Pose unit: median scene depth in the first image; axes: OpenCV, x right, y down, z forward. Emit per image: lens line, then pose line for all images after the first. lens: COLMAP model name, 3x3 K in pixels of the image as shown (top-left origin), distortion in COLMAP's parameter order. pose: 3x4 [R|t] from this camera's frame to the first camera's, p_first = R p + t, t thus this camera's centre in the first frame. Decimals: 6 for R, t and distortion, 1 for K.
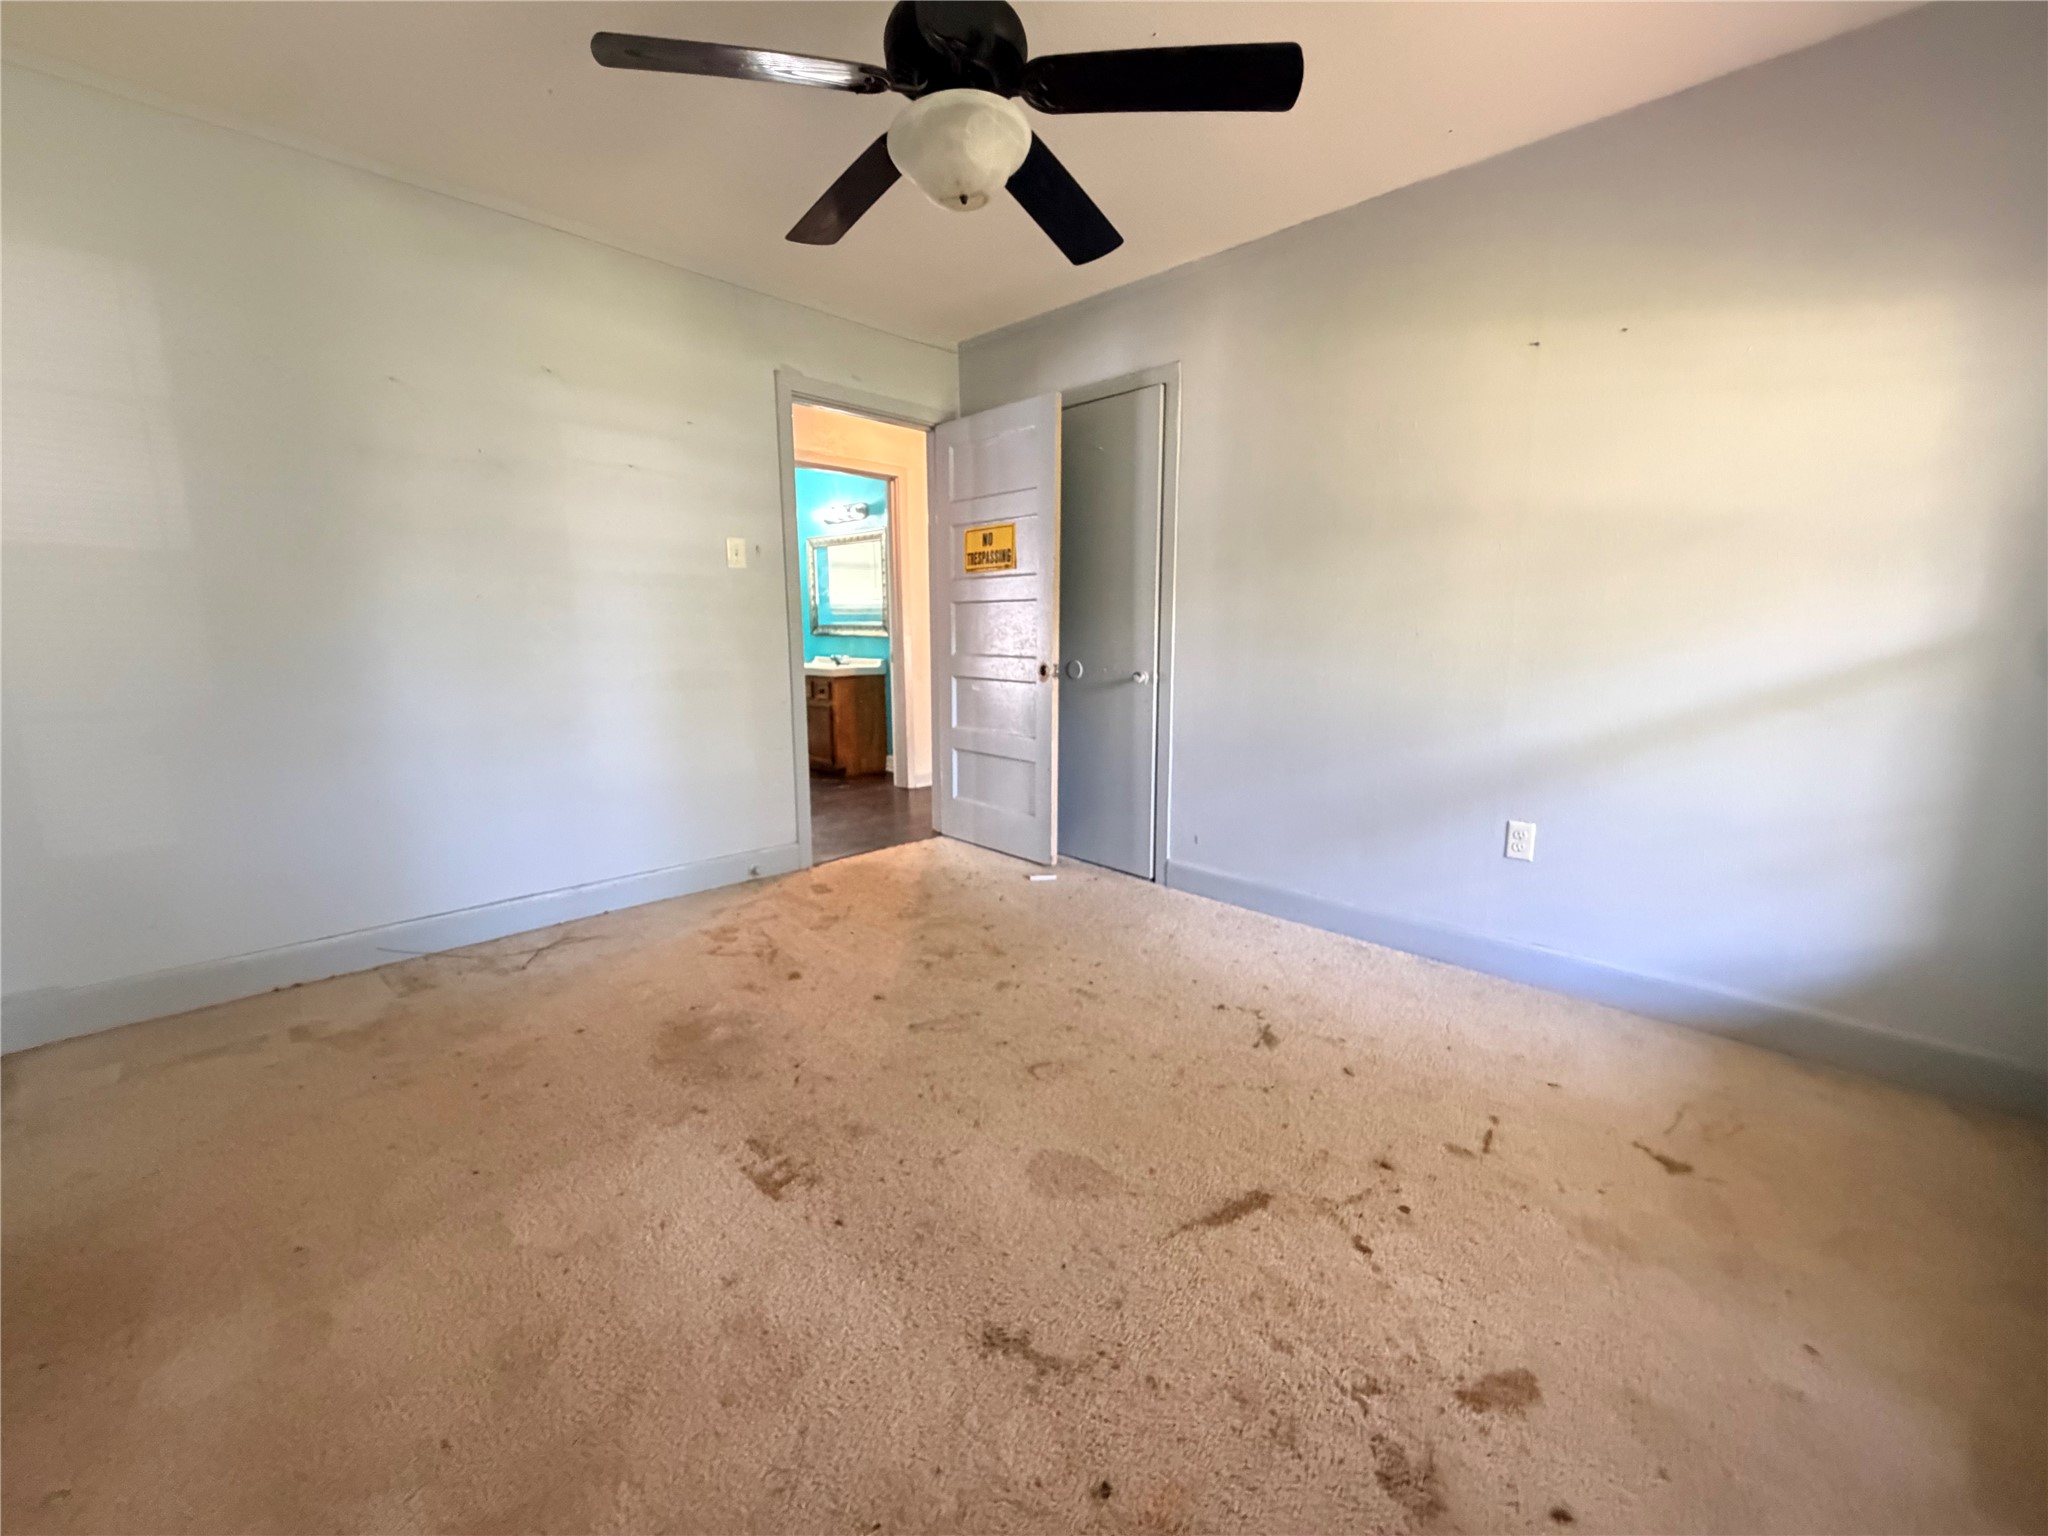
lens RADIAL K [[850.1, 0, 1051.9], [0, 850.1, 769.1], [0, 0, 1]] dist [0.001278, -0.000211]
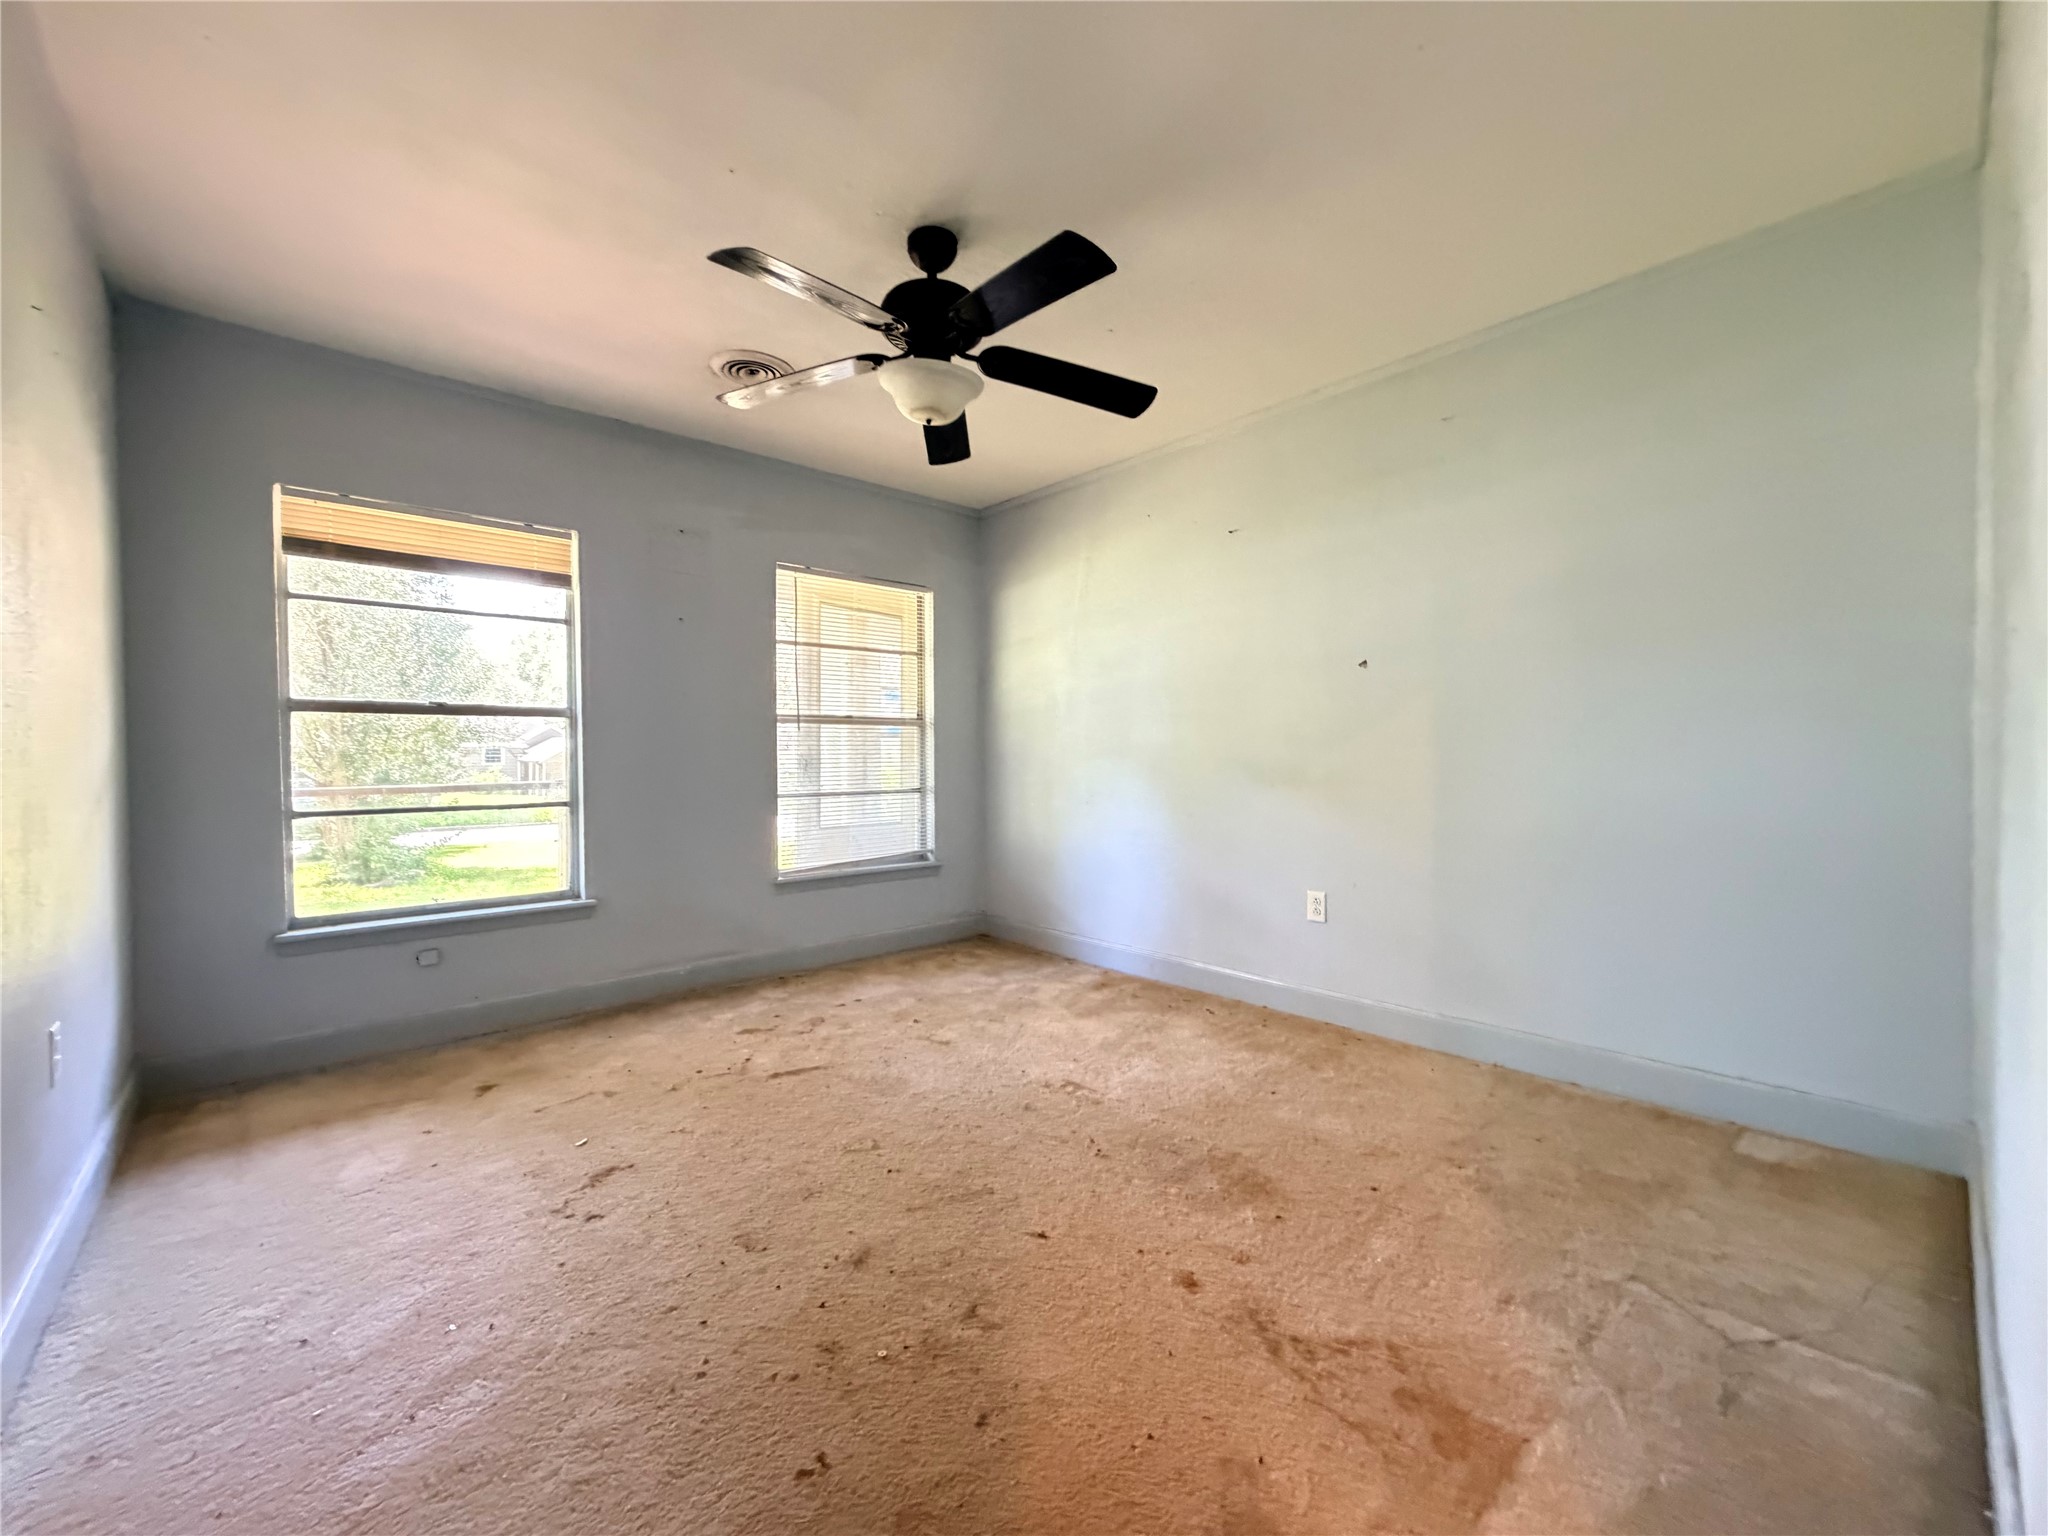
lens RADIAL K [[850.1, 0, 1051.9], [0, 850.1, 769.1], [0, 0, 1]] dist [0.001278, -0.000211]
pose [[-0.998699, 0.006787, 0.050549, -0.342211], [0.015864, 0.983281, 0.181405, -0.337098], [-0.048473, 0.181971, -0.982108, 2.217879]]
